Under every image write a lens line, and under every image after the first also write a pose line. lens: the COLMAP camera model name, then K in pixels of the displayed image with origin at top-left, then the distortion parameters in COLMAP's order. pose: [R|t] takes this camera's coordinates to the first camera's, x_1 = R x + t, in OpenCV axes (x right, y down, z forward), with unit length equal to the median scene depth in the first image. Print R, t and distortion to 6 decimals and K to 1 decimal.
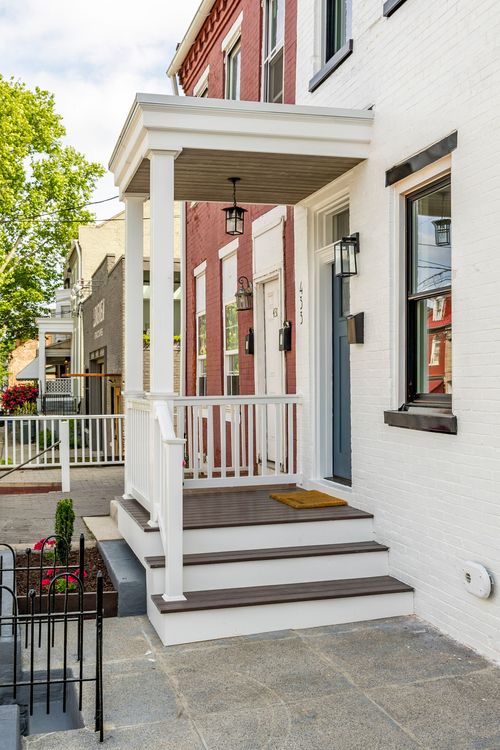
lens RADIAL K [[817.1, 0, 246.2], [0, 817.1, 377.0], [0, 0, 1]] dist [-0.006057, 0.000000]
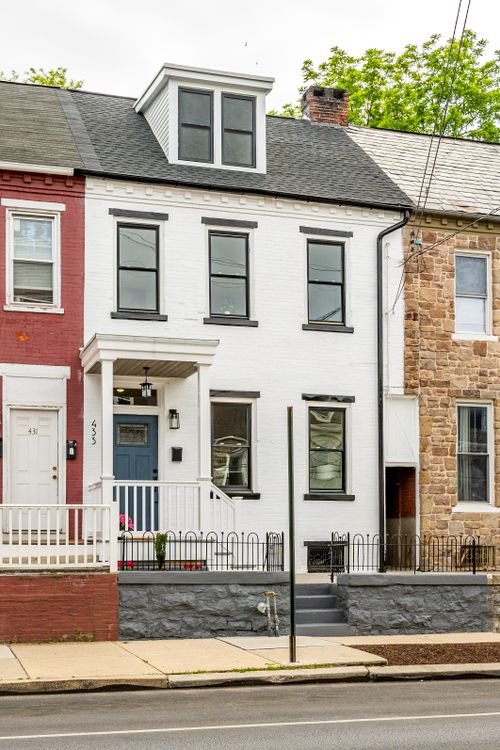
lens RADIAL K [[1039.6, 0, 248.2], [0, 1039.6, 520.3], [0, 0, 1]] dist [-0.002450, 0.000000]
pose [[-0.022006, 0.029770, 0.999315, -2.664737], [-0.003102, 0.999550, -0.029845, 0.200414], [-0.999753, -0.003757, -0.021904, 0.899460]]
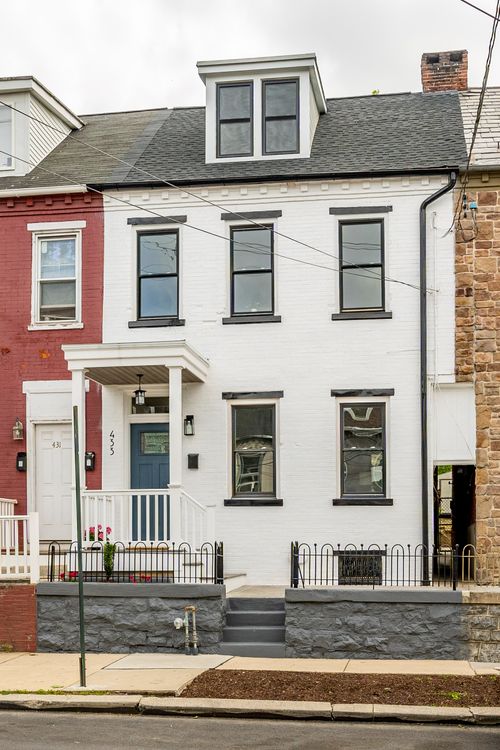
lens RADIAL K [[975.2, 0, 262.2], [0, 975.2, 530.9], [0, 0, 1]] dist [-0.008691, 0.000000]
pose [[0.405543, 0.021709, 0.913818, -2.124719], [-0.003909, 0.999750, -0.022016, 0.177547], [-0.914068, 0.005356, 0.405526, -0.171600]]
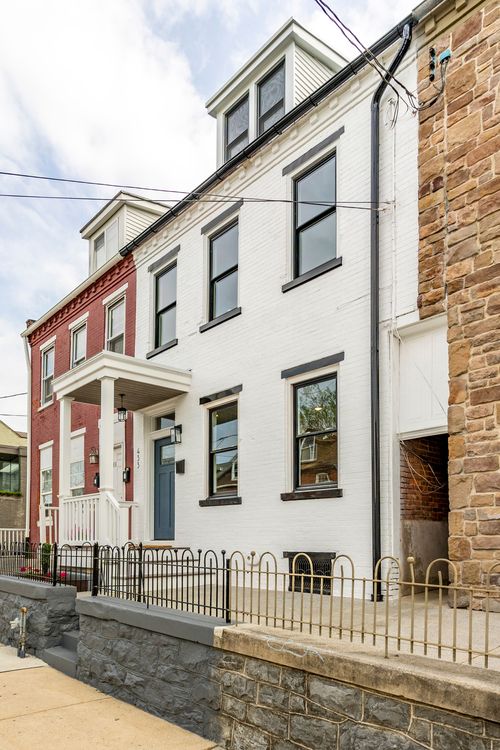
lens RADIAL K [[512.1, 0, 163.9], [0, 512.1, 531.2], [0, 0, 1]] dist [0.002846, -0.002371]
pose [[0.931400, 0.014144, 0.363723, -0.434268], [-0.009266, 0.999842, -0.015152, 0.145542], [-0.363880, 0.010742, 0.931384, -0.311321]]
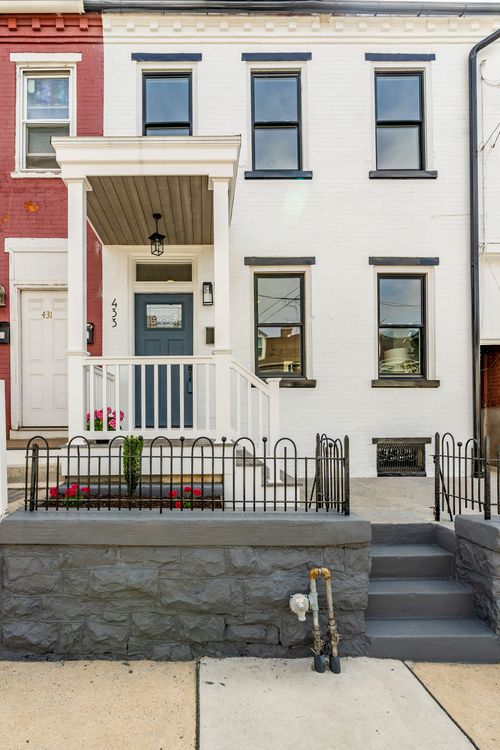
lens RADIAL K [[408.0, 0, 204.1], [0, 408.0, 419.7], [0, 0, 1]] dist [0.002479, -0.000042]
pose [[0.269034, 0.009390, 0.963085, -0.759153], [-0.002197, 0.999956, -0.009135, 0.139866], [-0.963128, 0.000342, 0.269042, 0.798359]]
